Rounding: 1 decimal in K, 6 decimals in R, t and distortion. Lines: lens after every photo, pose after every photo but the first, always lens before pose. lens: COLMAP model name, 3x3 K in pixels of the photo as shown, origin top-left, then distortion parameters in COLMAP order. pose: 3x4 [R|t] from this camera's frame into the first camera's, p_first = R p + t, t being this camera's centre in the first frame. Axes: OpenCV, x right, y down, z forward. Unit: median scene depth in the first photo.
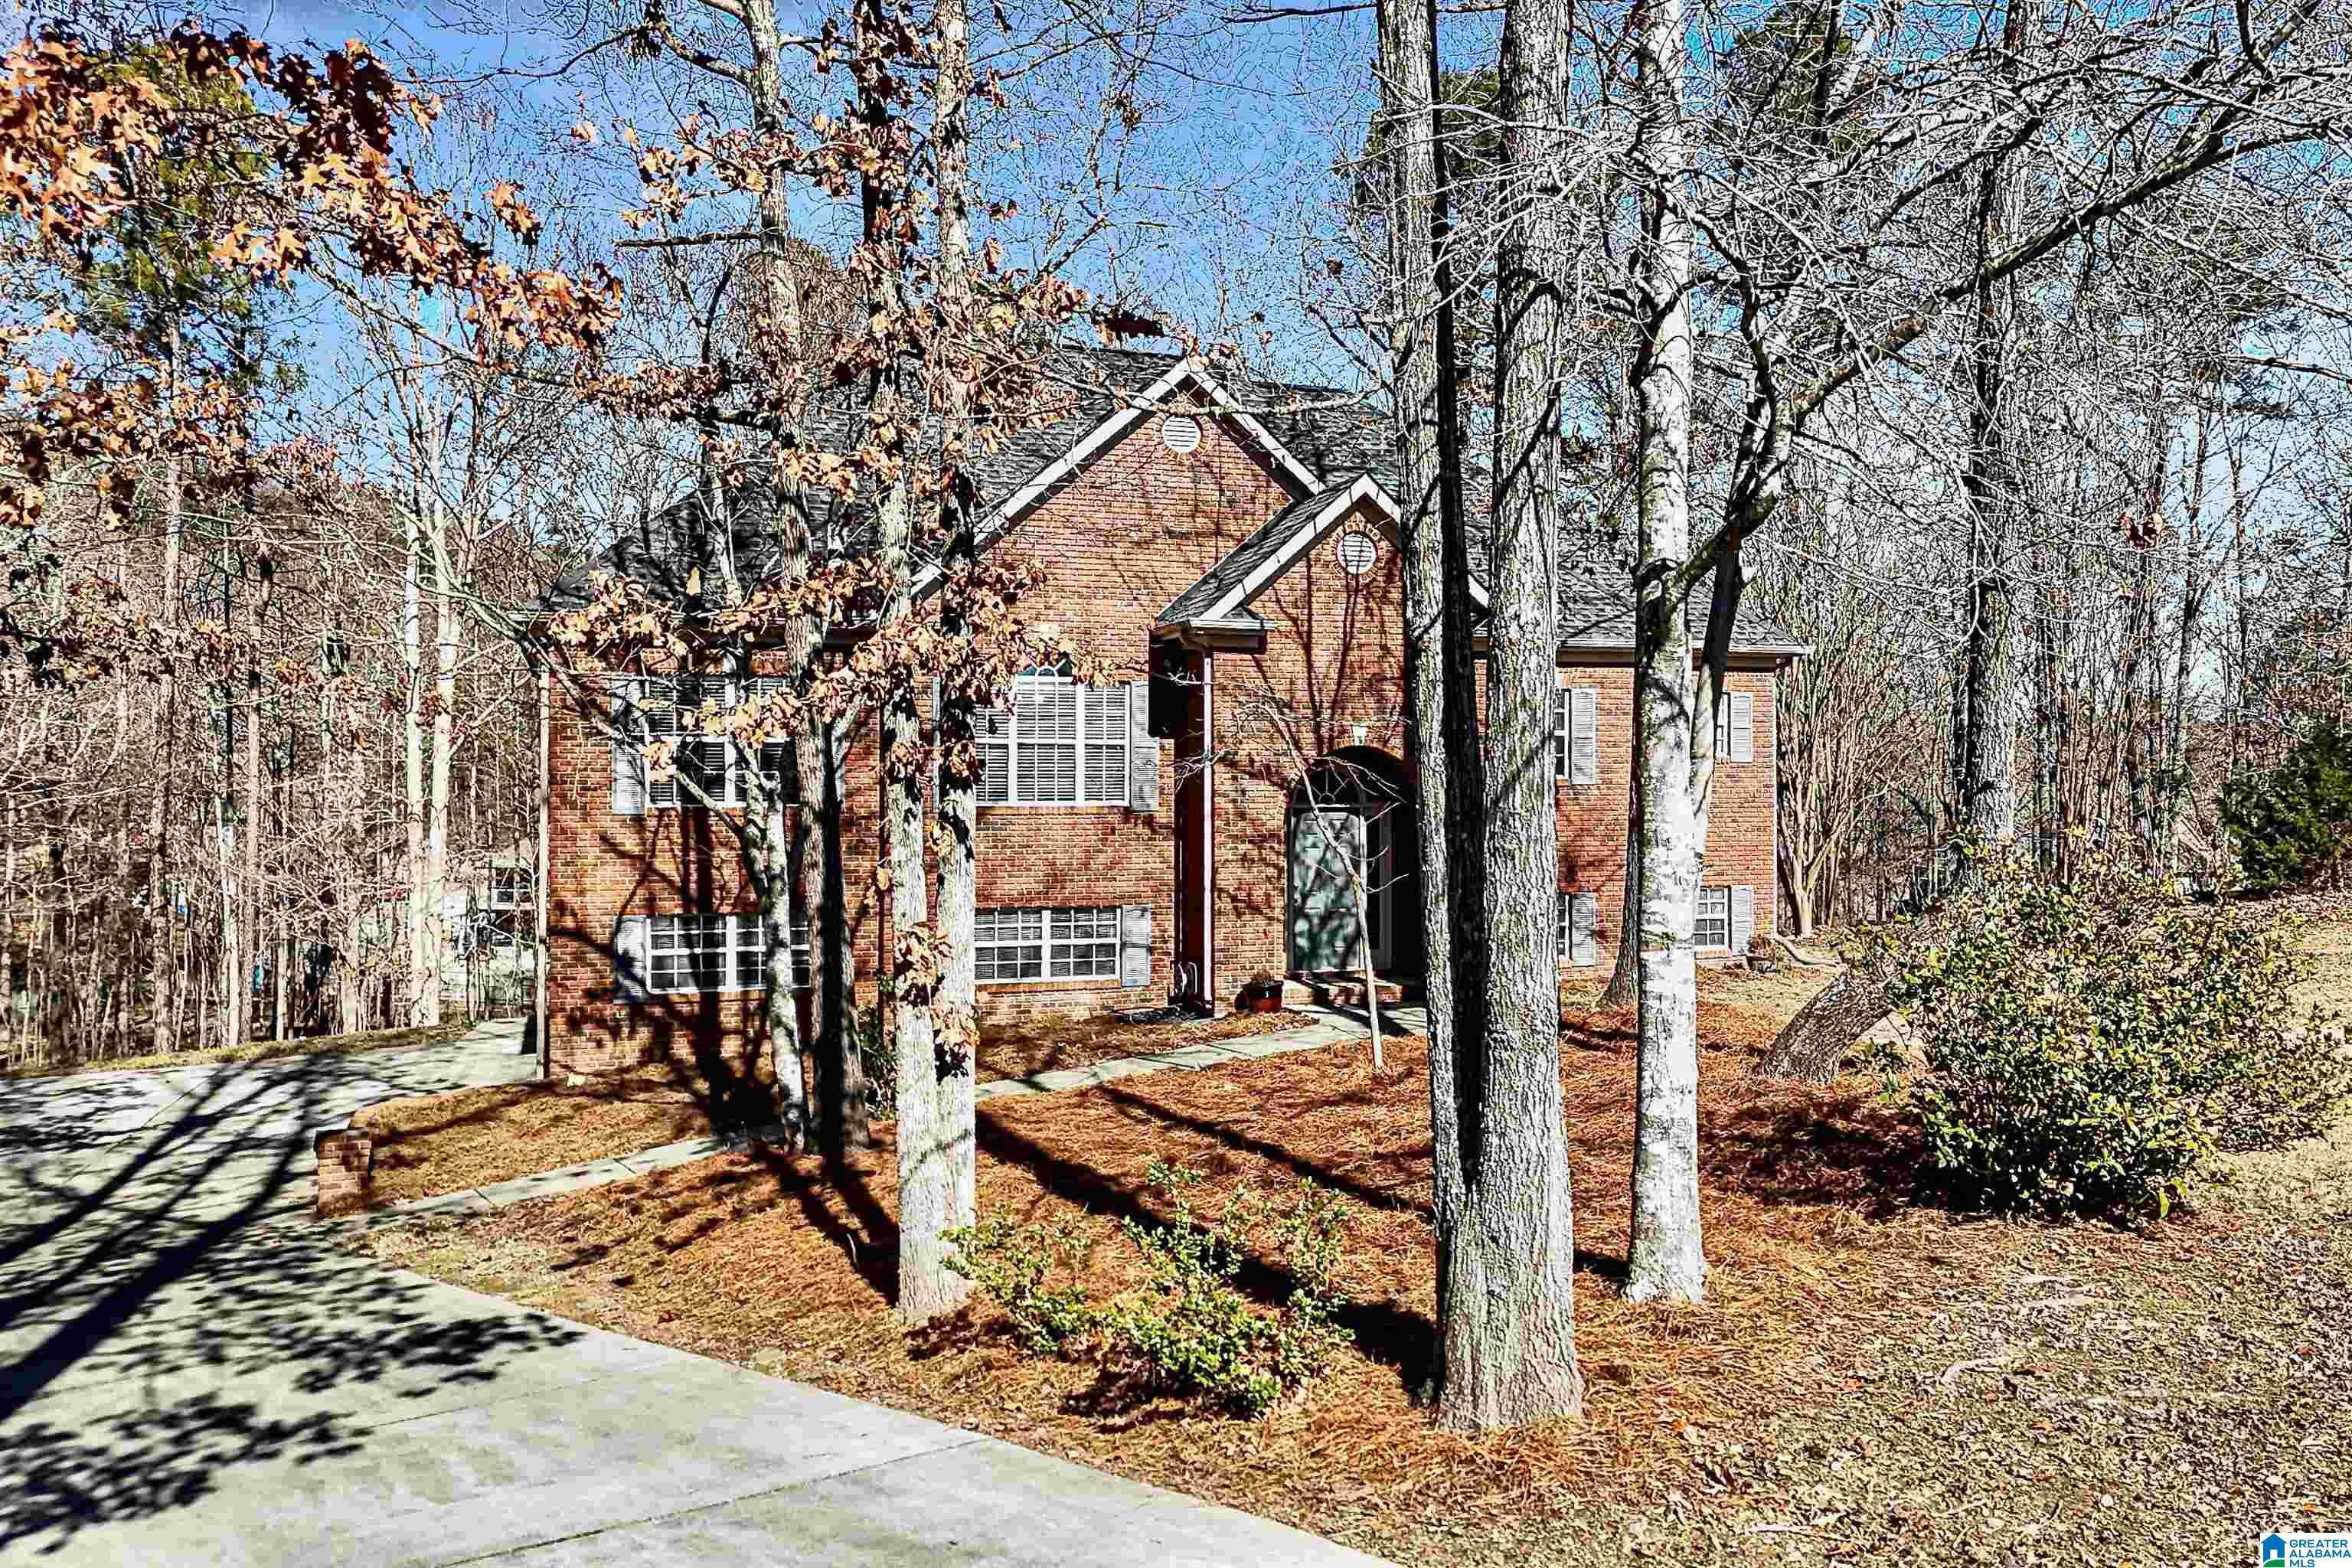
lens RADIAL K [[1662.4, 0, 1178.2], [0, 1662.4, 816.1], [0, 0, 1]] dist [0.001096, -0.000815]
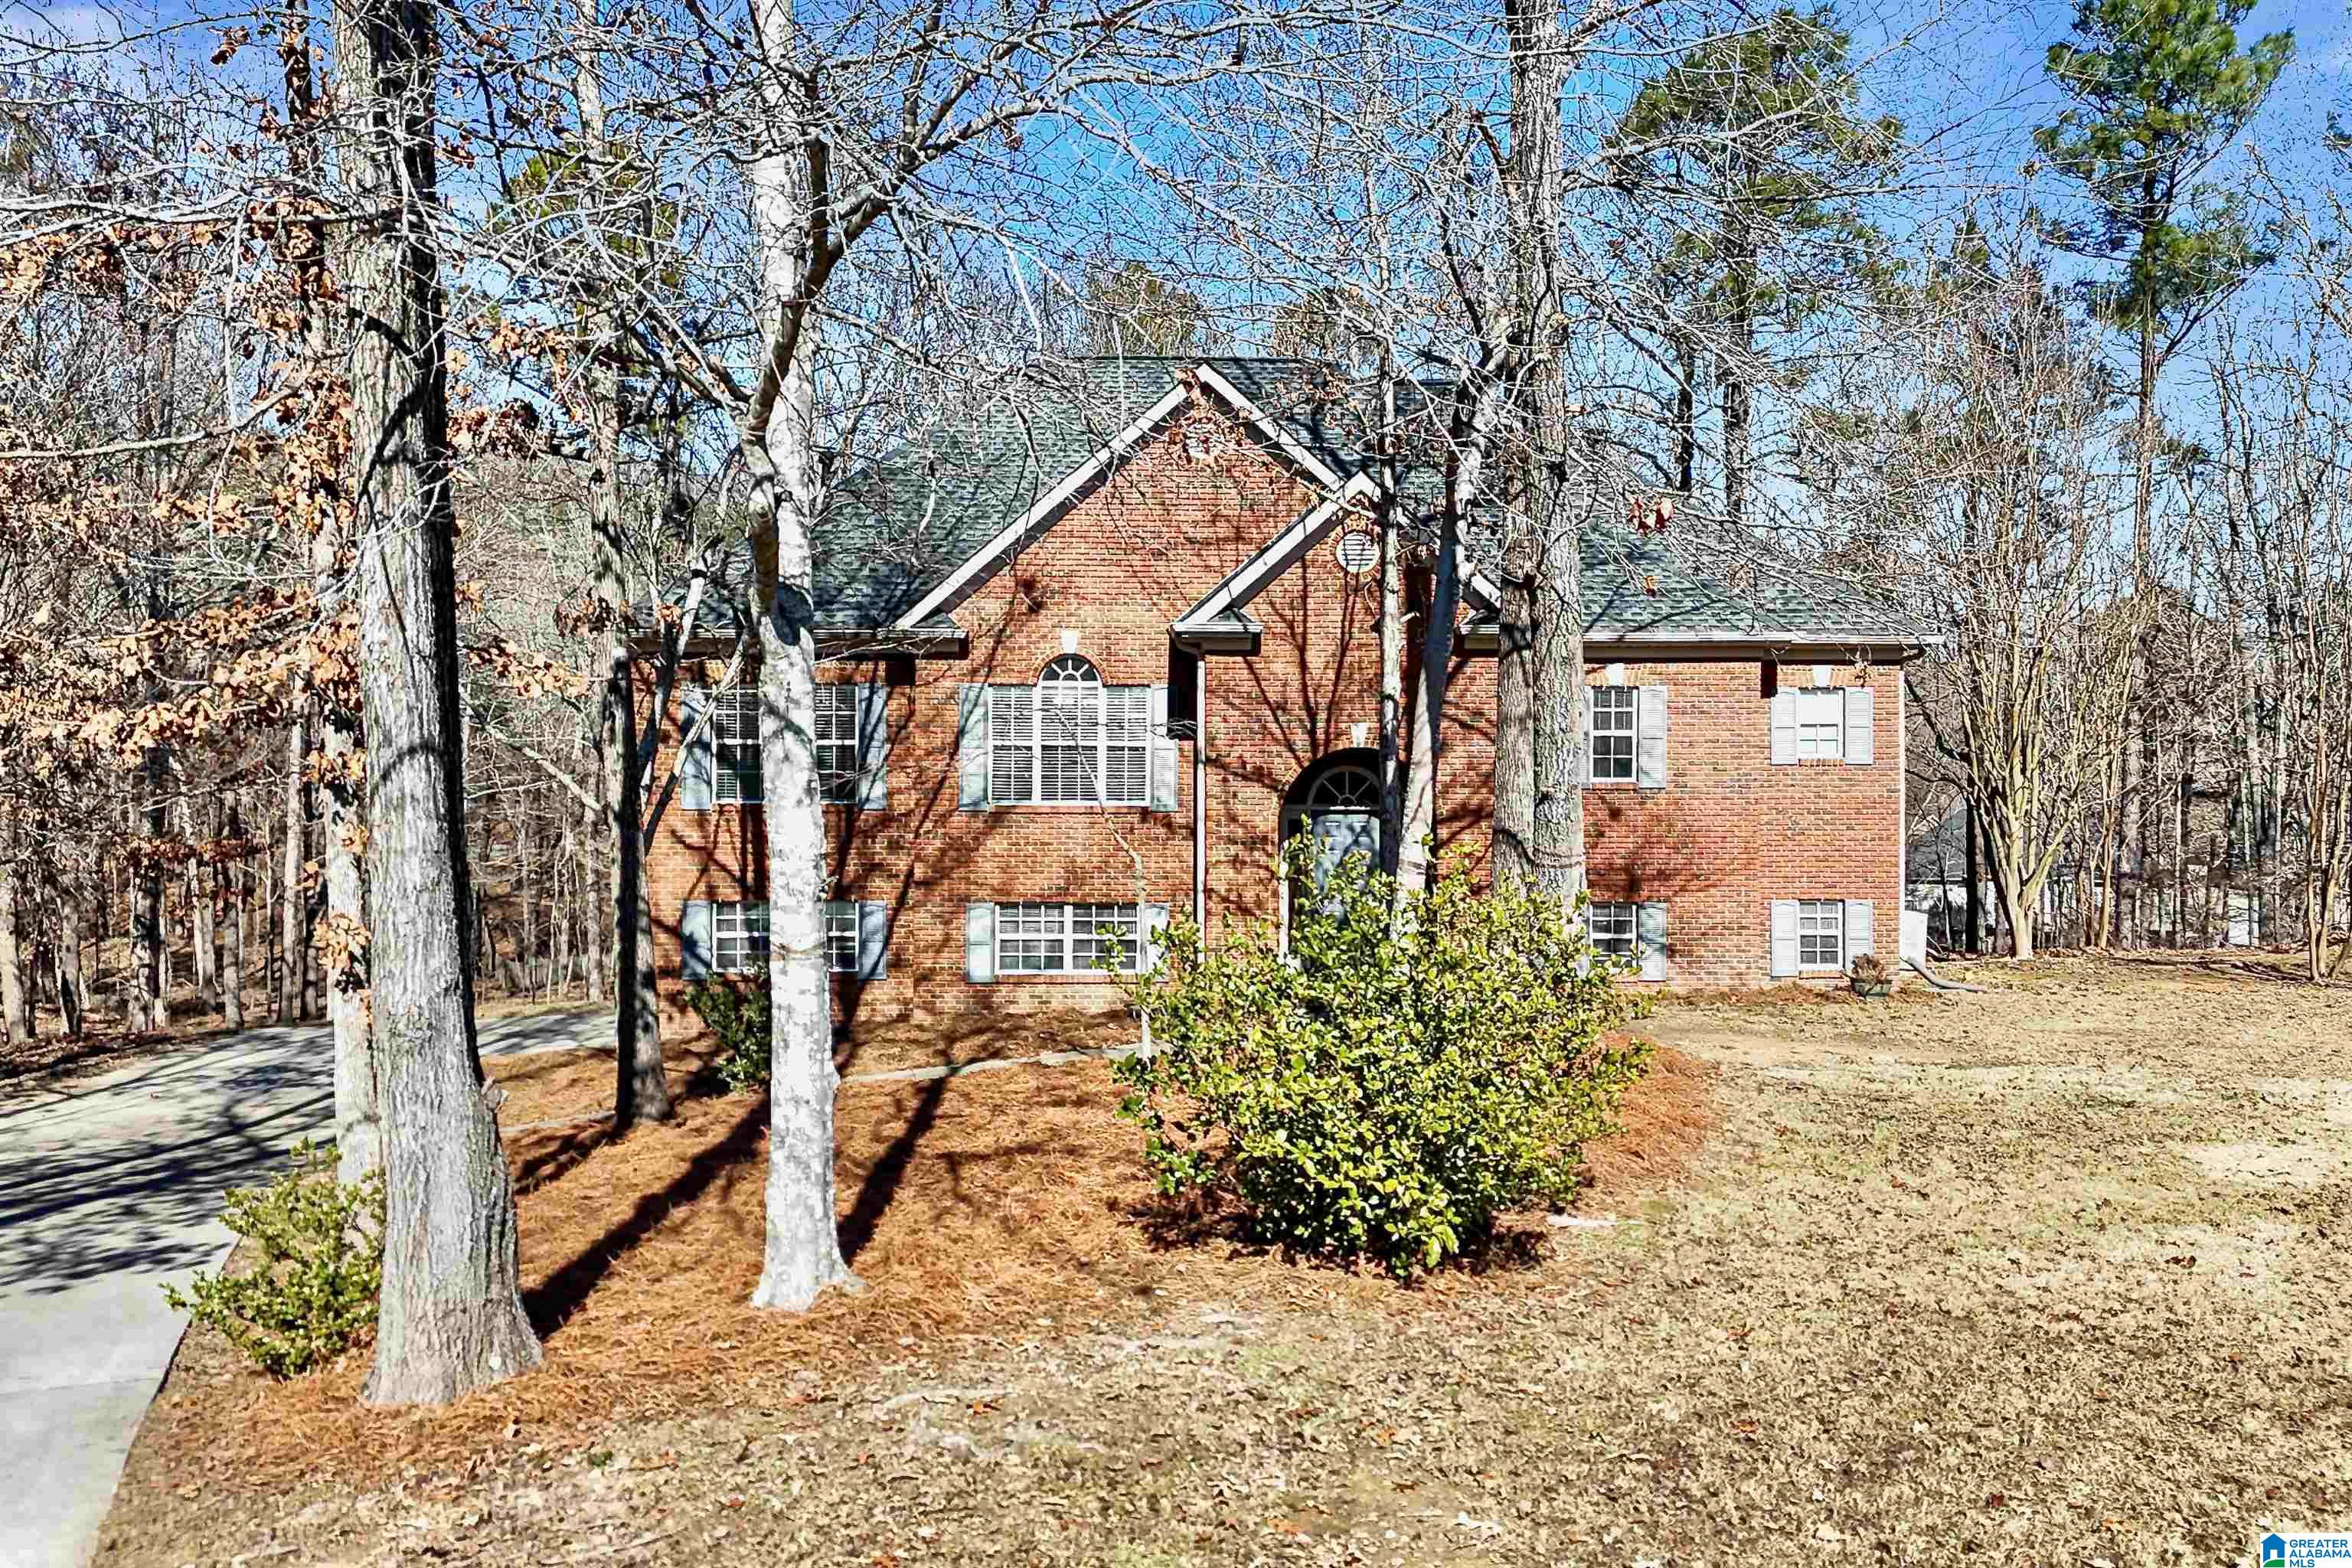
lens RADIAL K [[1639.1, 0, 1234.4], [0, 1639.1, 842.6], [0, 0, 1]] dist [0.047309, 0.001416]
pose [[0.959771, 0.016074, -0.280324, 0.318249], [-0.010594, 0.999722, 0.021052, -0.005887], [0.280584, -0.017235, 0.959675, 0.044293]]
